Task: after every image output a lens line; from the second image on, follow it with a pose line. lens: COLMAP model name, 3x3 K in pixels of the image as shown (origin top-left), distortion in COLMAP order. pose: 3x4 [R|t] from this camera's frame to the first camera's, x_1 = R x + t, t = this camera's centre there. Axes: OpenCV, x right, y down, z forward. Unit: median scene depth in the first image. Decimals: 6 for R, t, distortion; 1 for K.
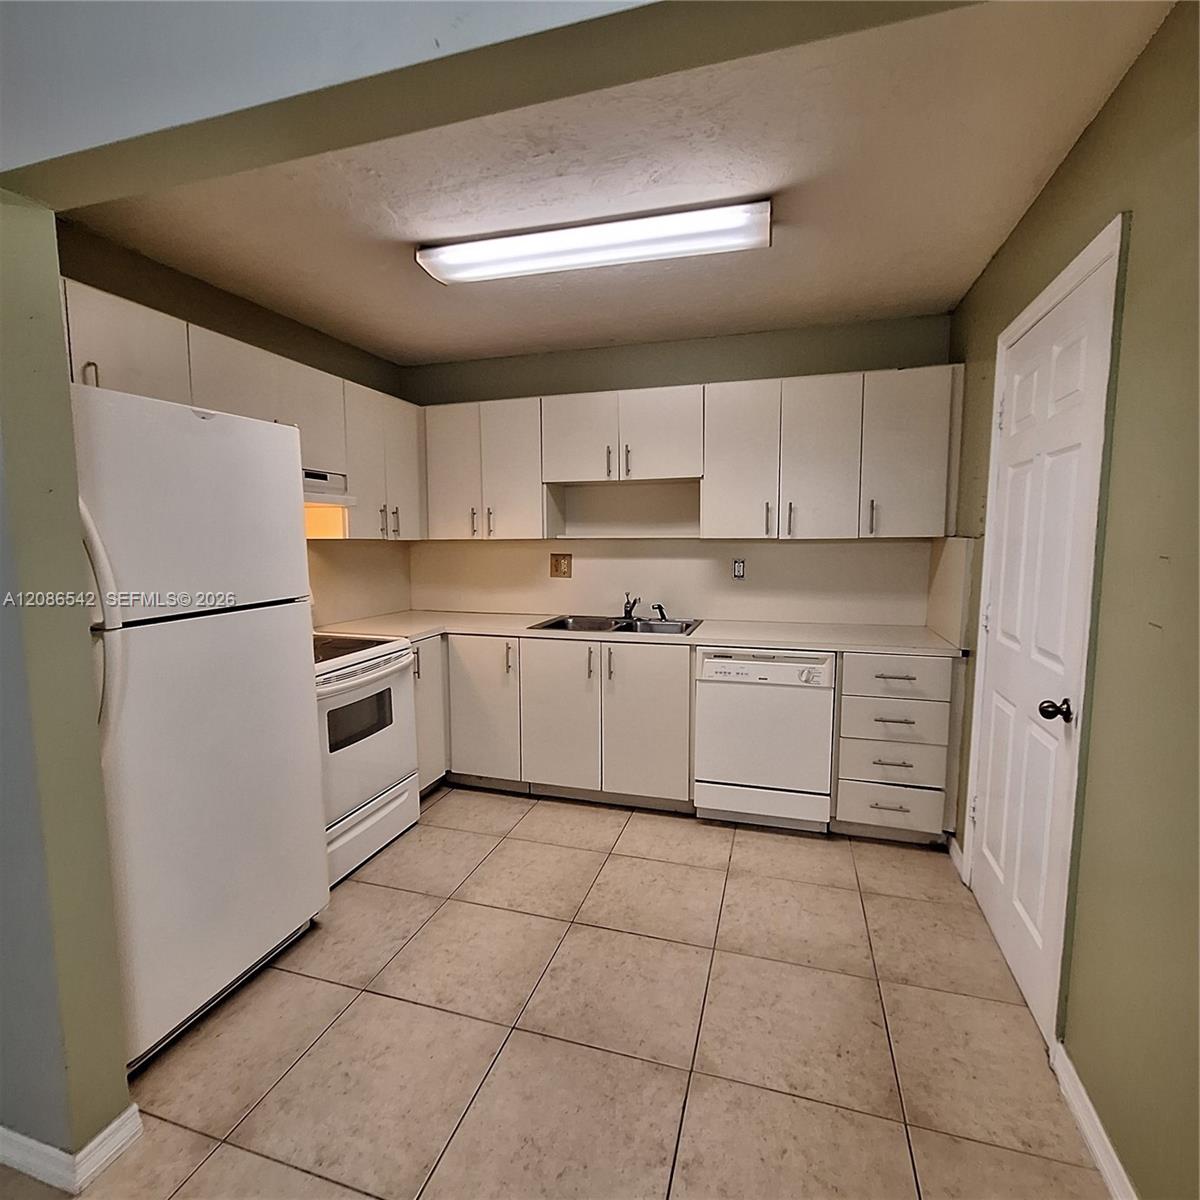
lens RADIAL K [[626.0, 0, 599.9], [0, 626.0, 553.4], [0, 0, 1]] dist [-0.000180, 0.001872]
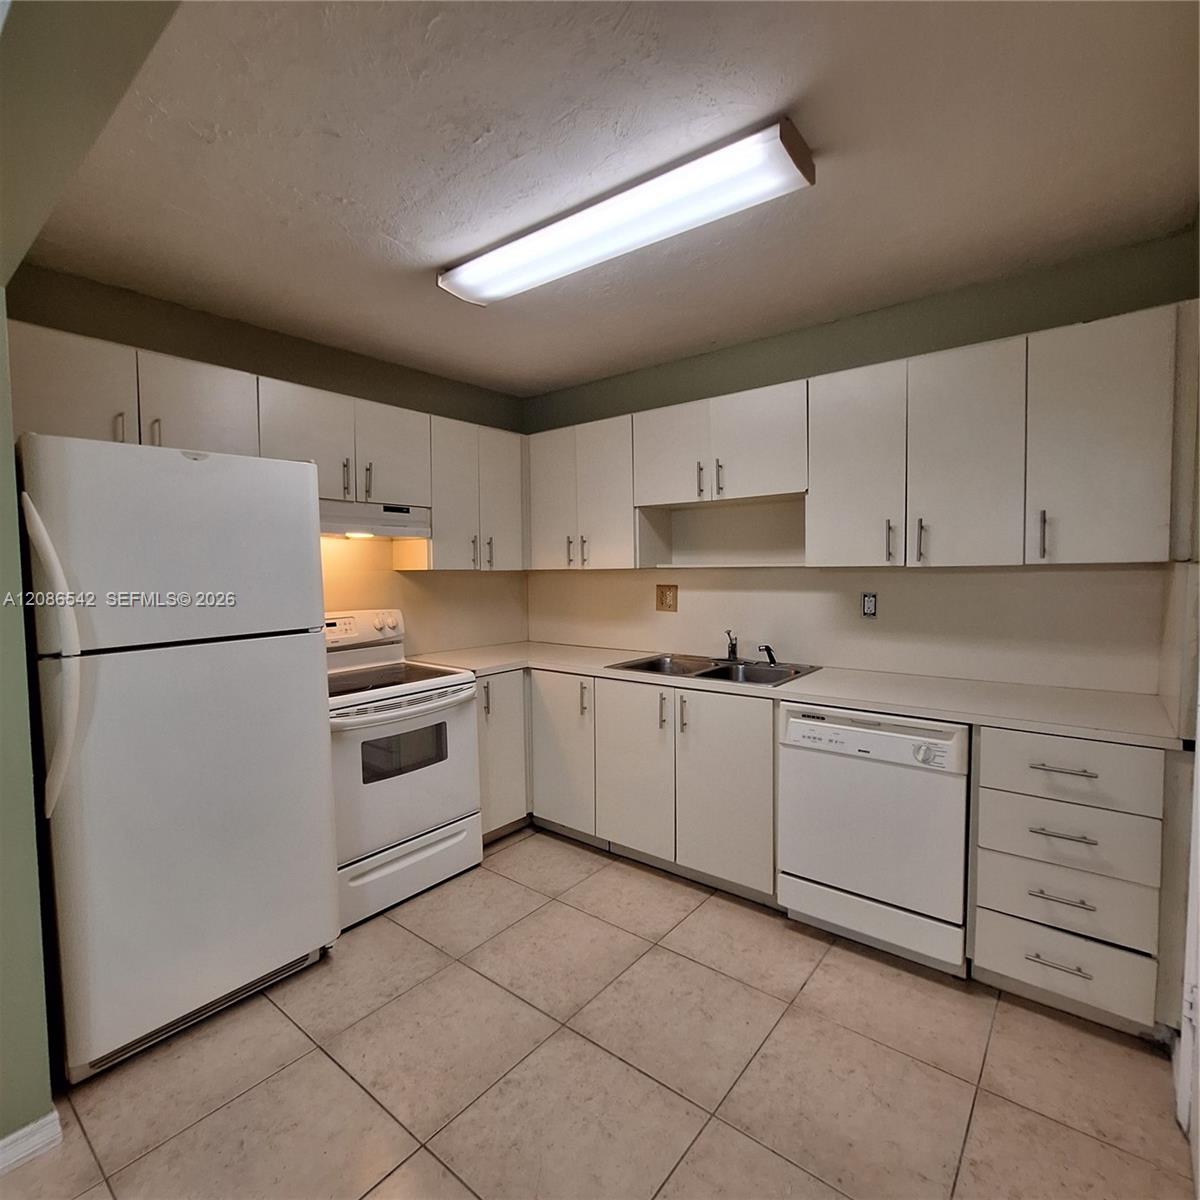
lens RADIAL K [[626.0, 0, 605.2], [0, 626.0, 560.1], [0, 0, 1]] dist [-0.000180, 0.001872]
pose [[0.926848, -0.011163, -0.375271, 0.258197], [-0.001771, 0.999417, -0.034104, -0.005246], [0.375433, 0.032274, 0.926287, 0.172038]]
